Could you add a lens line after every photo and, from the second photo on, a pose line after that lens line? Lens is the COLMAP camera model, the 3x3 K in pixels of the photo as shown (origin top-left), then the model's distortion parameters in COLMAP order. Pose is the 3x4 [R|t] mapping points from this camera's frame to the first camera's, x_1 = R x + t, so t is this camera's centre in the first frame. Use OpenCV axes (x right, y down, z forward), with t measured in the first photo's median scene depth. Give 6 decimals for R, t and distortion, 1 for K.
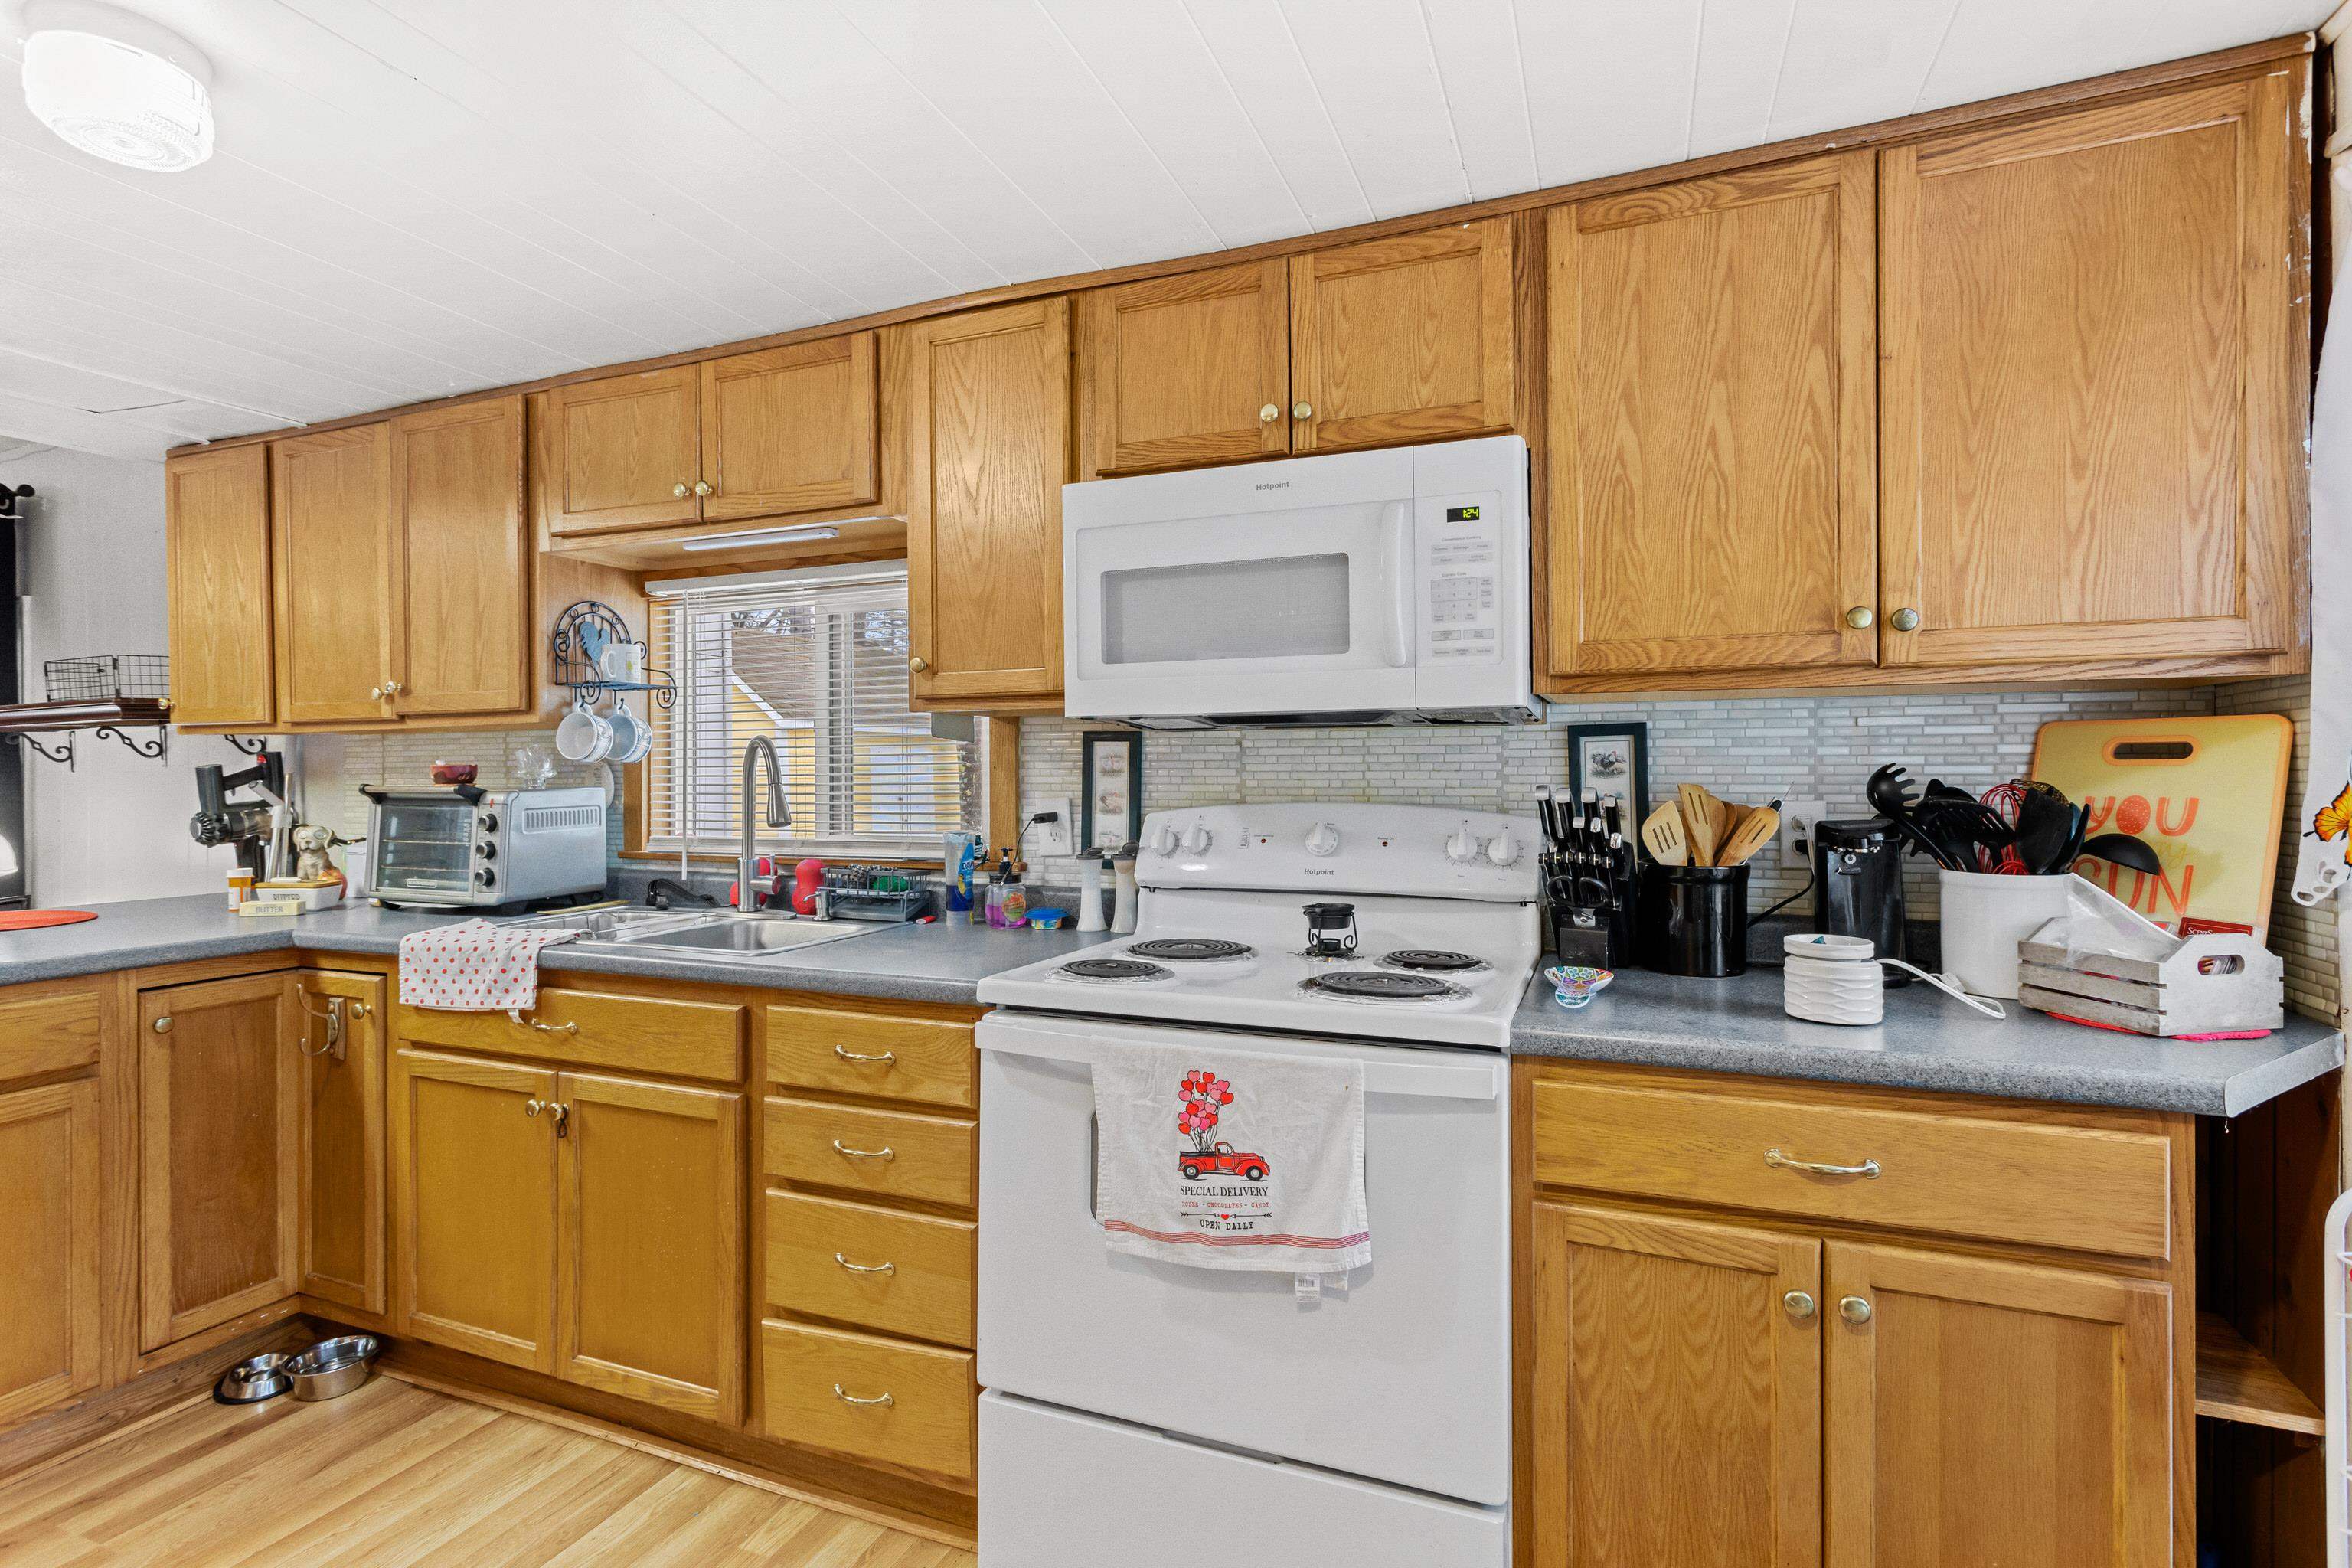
lens RADIAL K [[1110.5, 0, 1174.6], [0, 1110.5, 767.2], [0, 0, 1]] dist [-0.003085, 0.002542]
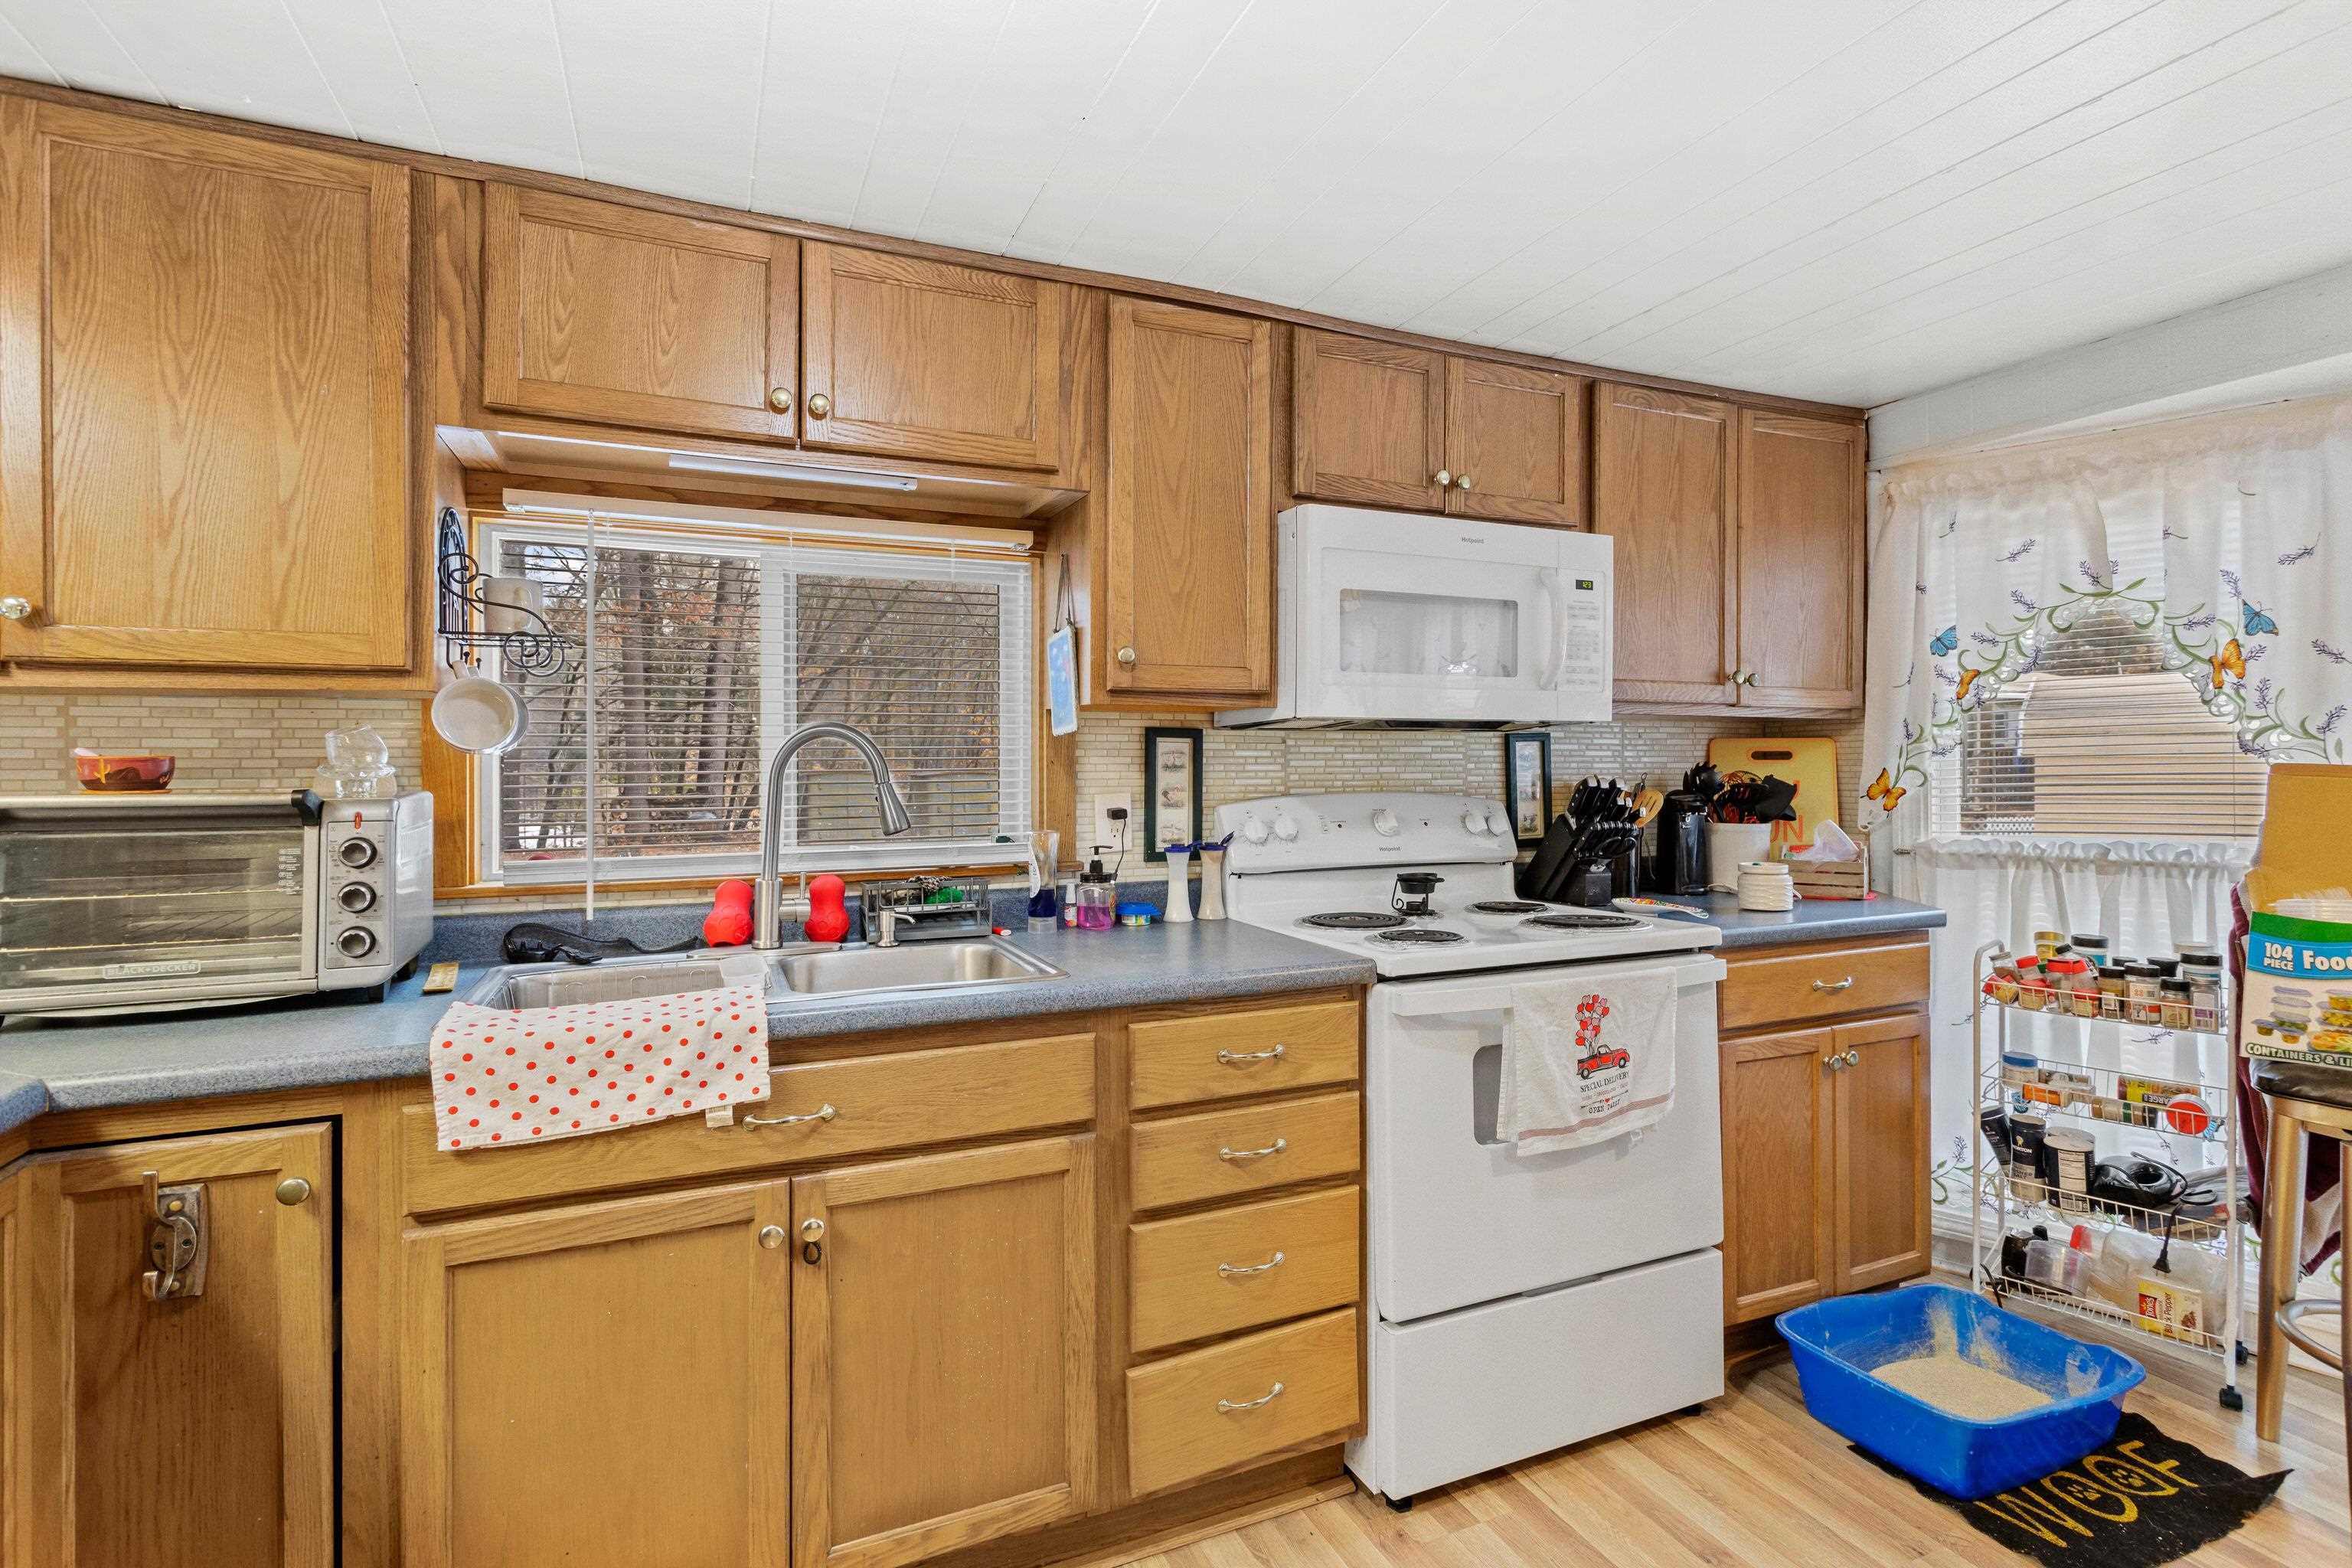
lens RADIAL K [[1110.5, 0, 1184.0], [0, 1110.5, 761.0], [0, 0, 1]] dist [-0.003085, 0.002542]
pose [[0.700269, 0.003260, 0.713872, -1.002252], [-0.002391, 0.999995, -0.002221, 0.000730], [-0.713875, -0.000152, 0.700273, 0.339070]]
